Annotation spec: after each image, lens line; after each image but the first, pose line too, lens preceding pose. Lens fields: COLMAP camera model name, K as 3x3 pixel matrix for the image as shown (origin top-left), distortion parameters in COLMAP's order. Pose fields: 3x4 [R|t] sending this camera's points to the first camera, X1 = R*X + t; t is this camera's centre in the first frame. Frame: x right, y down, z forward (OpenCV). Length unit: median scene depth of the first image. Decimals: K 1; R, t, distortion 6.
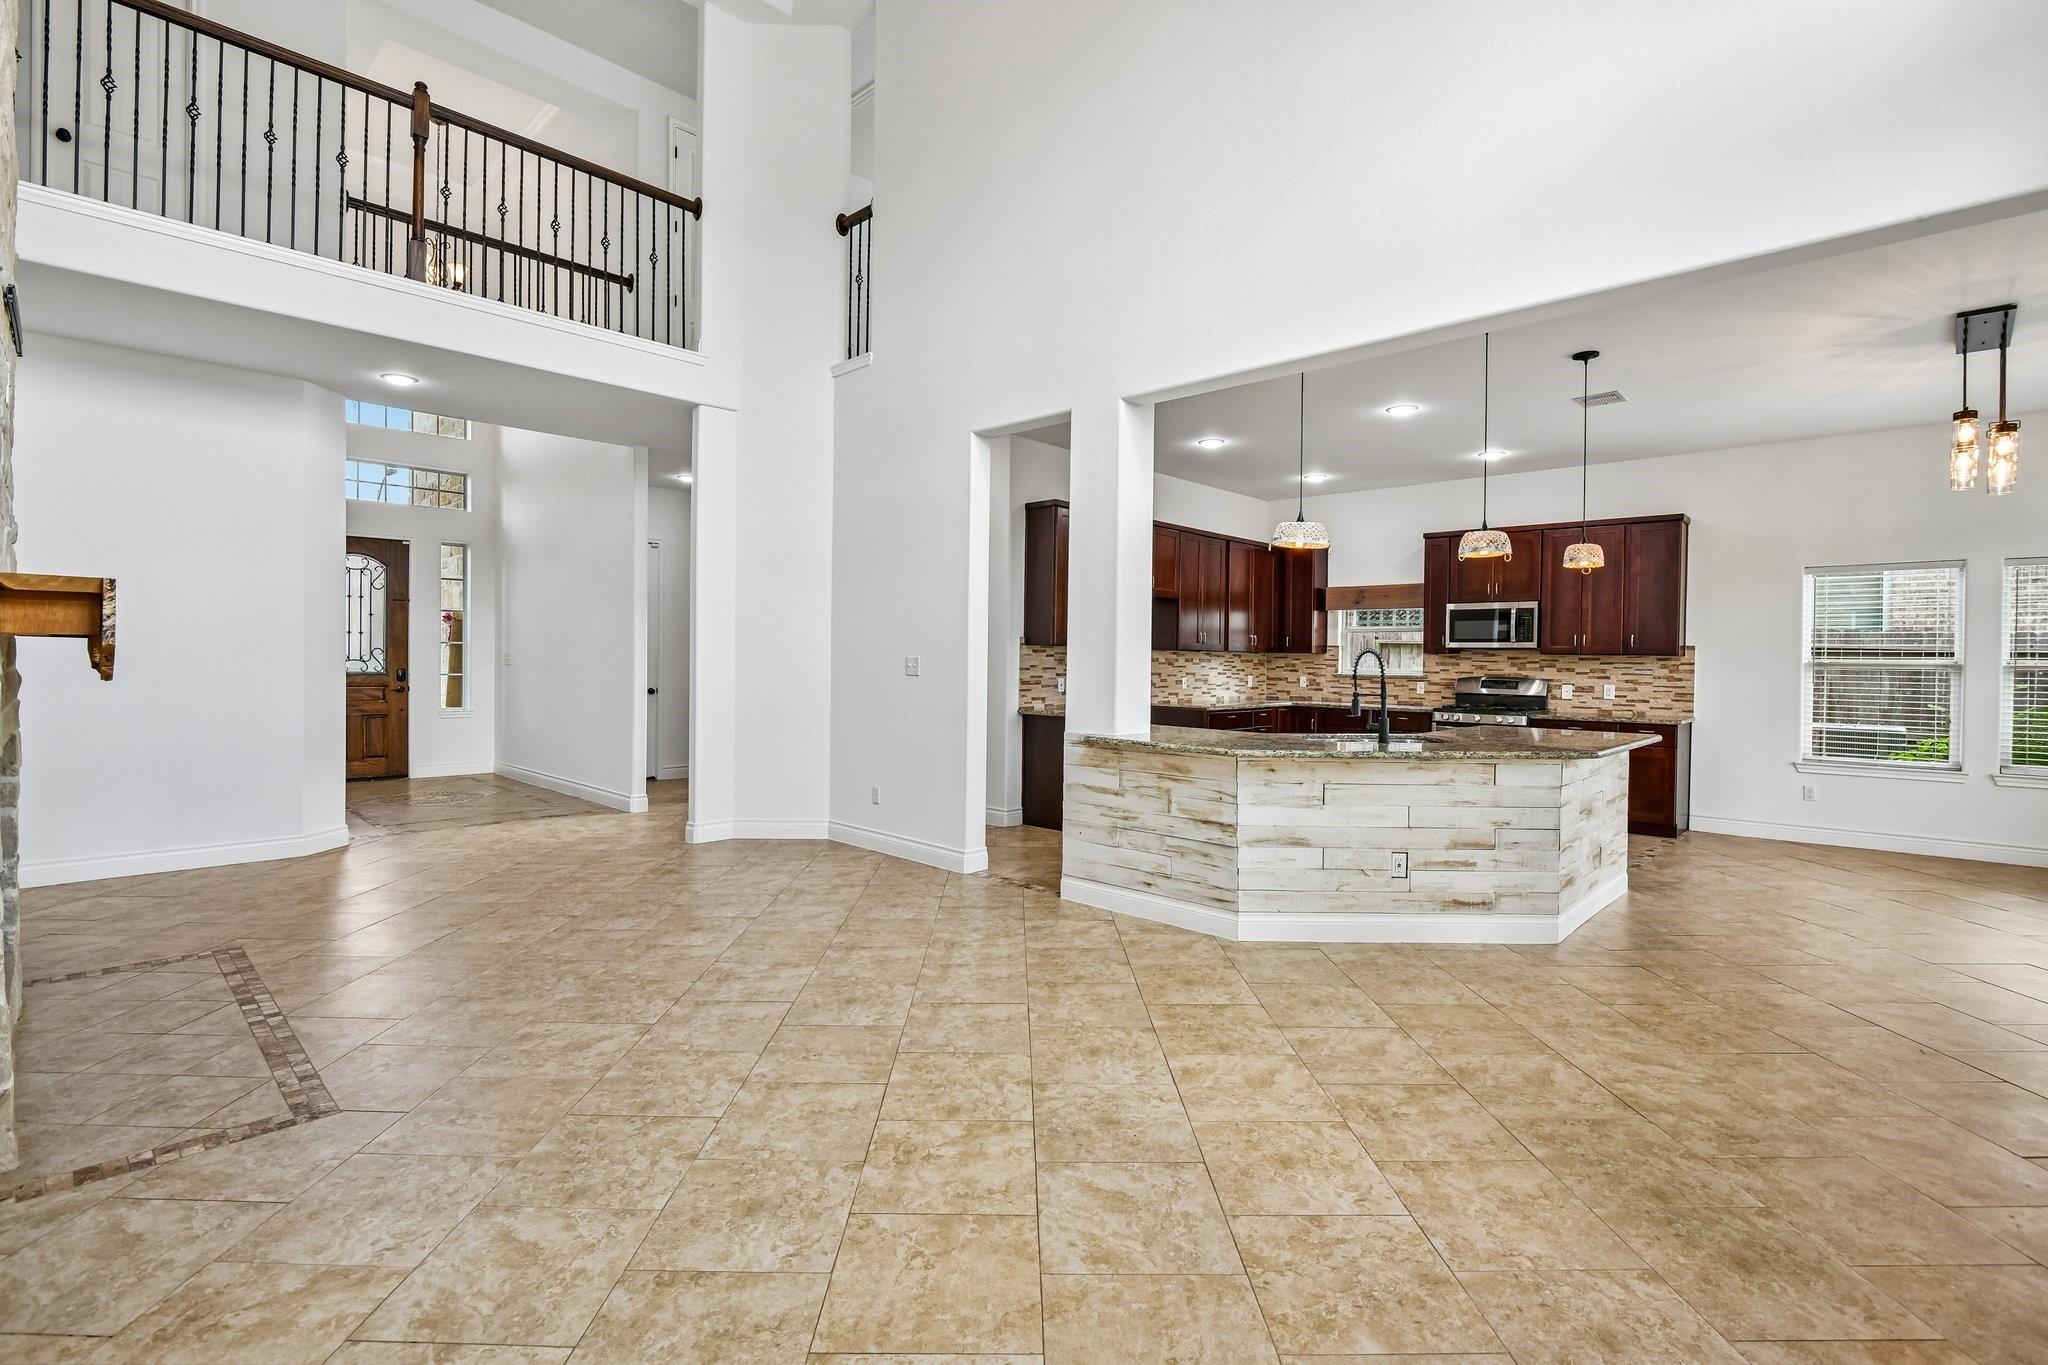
lens RADIAL K [[949.7, 0, 1027.6], [0, 949.7, 660.1], [0, 0, 1]] dist [-0.006549, -0.001480]
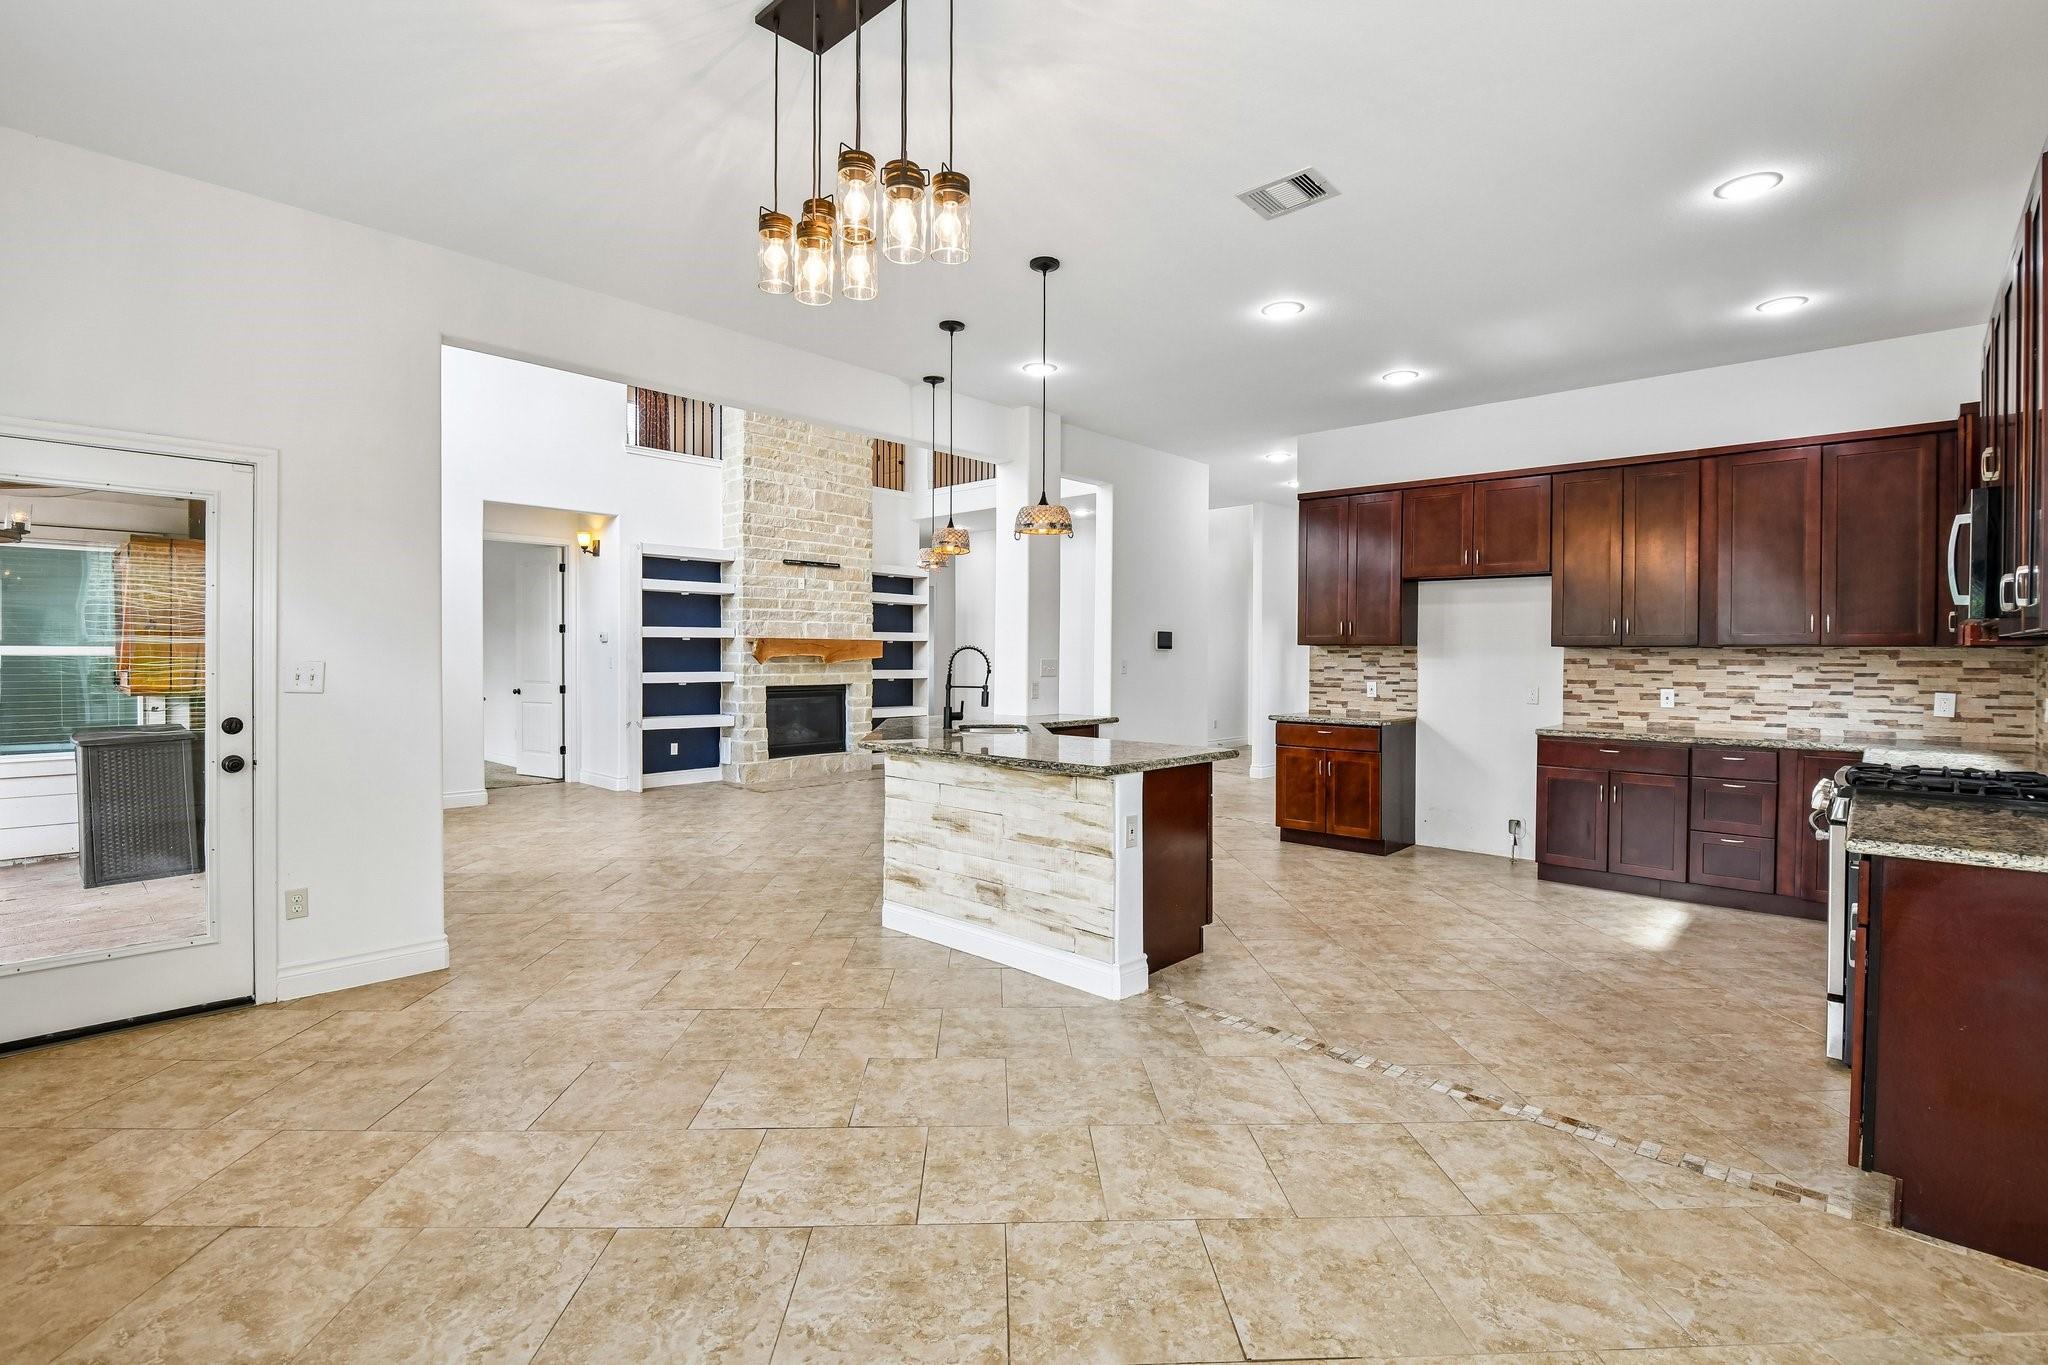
lens RADIAL K [[949.7, 0, 1027.6], [0, 949.7, 660.1], [0, 0, 1]] dist [-0.006549, -0.001480]
pose [[0.020401, -0.009028, -0.999751, 0.863389], [-0.009284, 0.999914, -0.009219, 0.009567], [0.999749, 0.009470, 0.020316, 0.609680]]
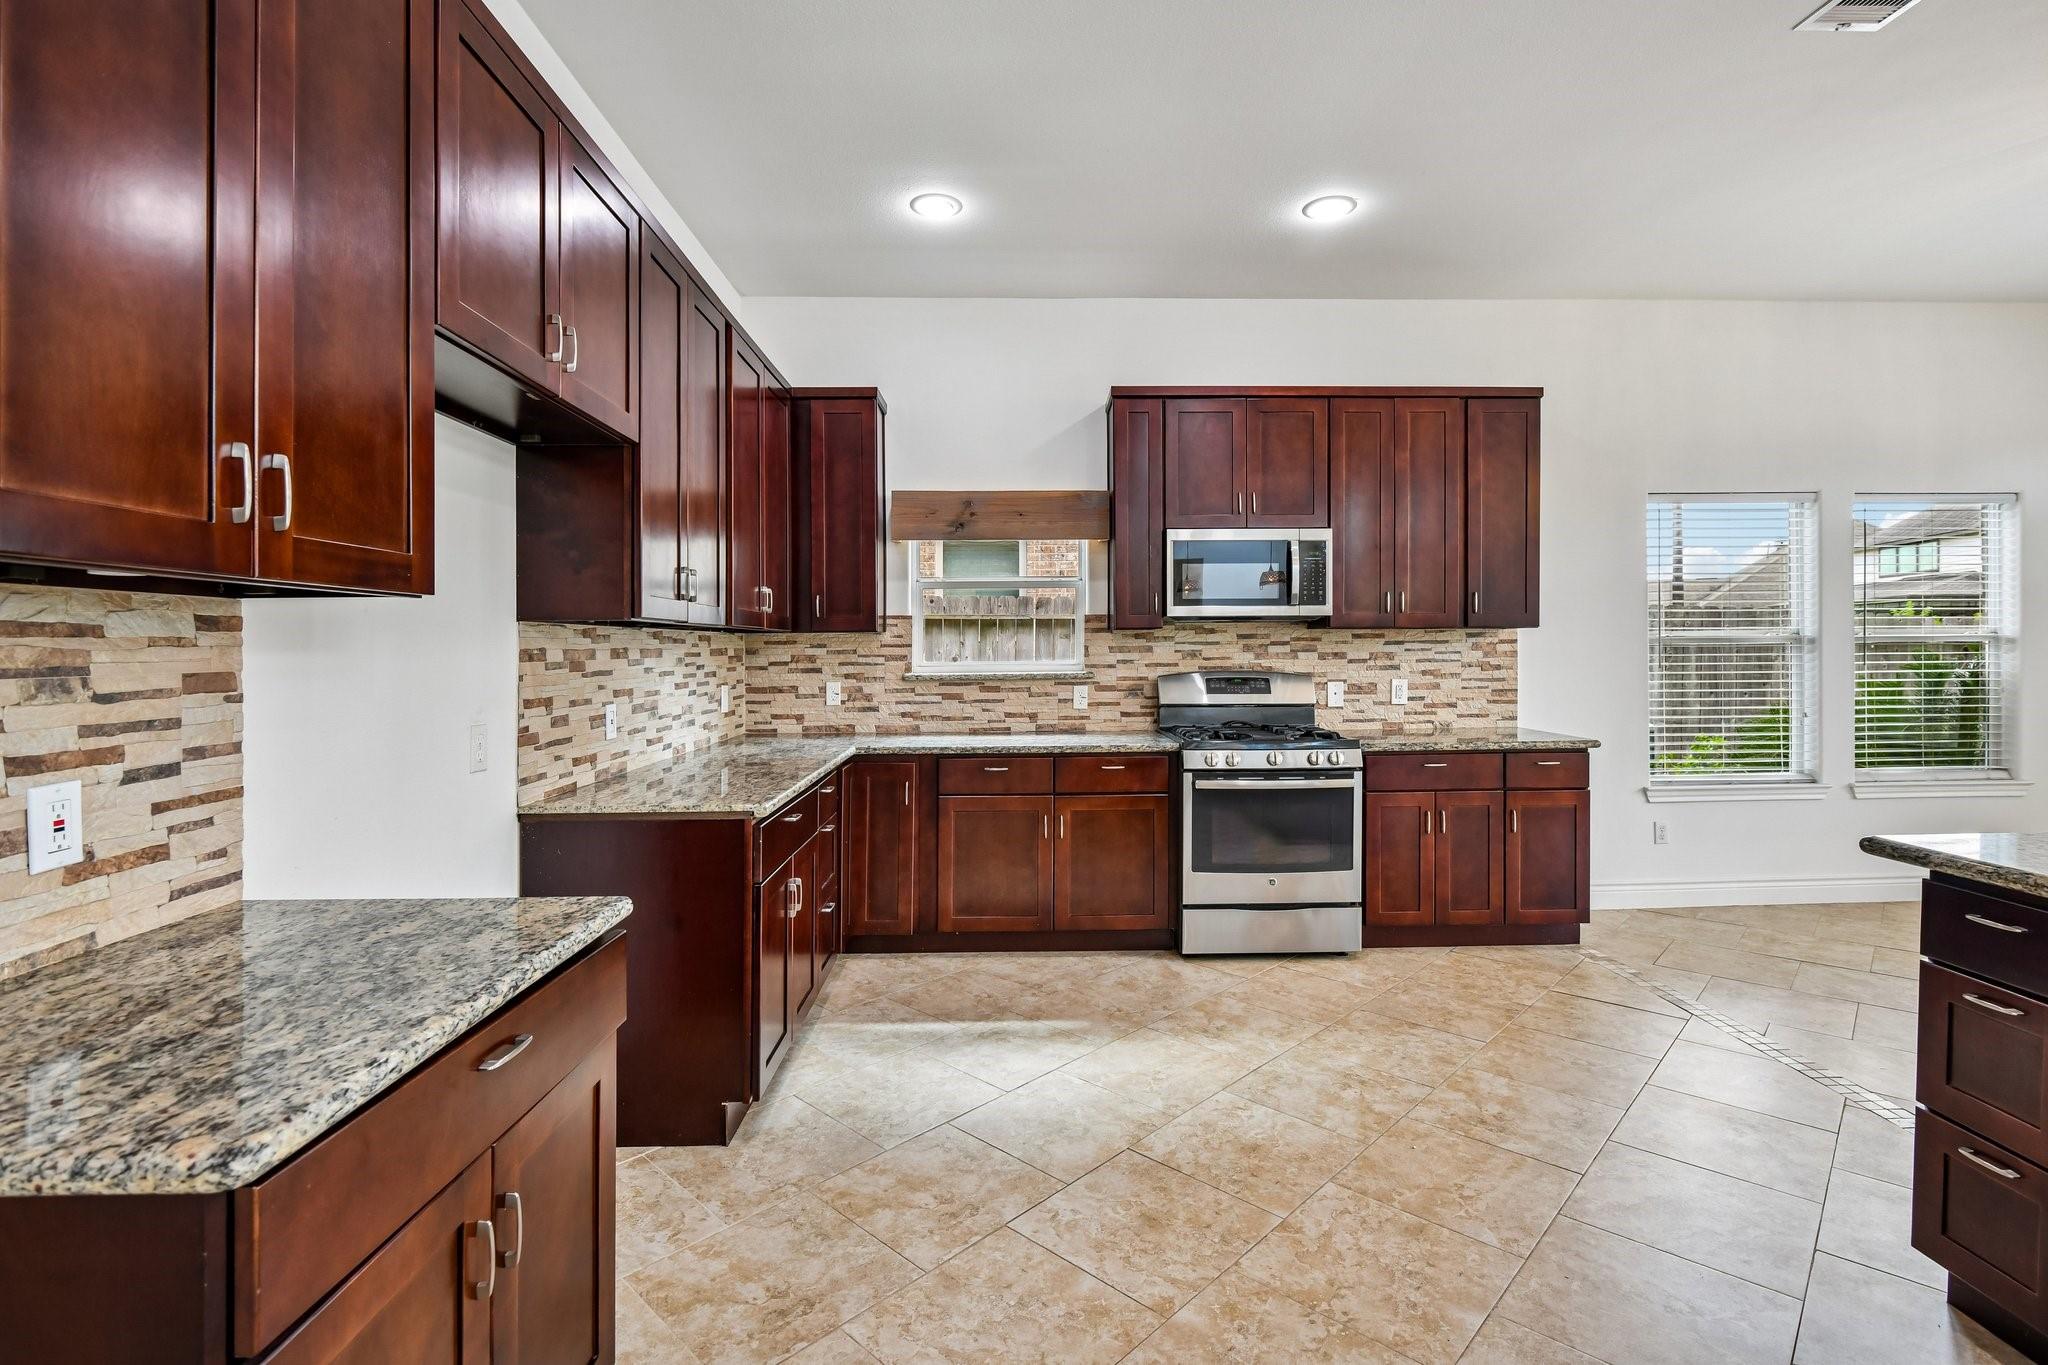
lens RADIAL K [[949.7, 0, 1027.6], [0, 949.7, 660.1], [0, 0, 1]] dist [-0.006549, -0.001480]
pose [[0.706609, -0.027383, 0.707075, 0.035844], [0.017636, 0.999622, 0.021087, -0.002163], [-0.707385, -0.002430, 0.706824, 0.713563]]
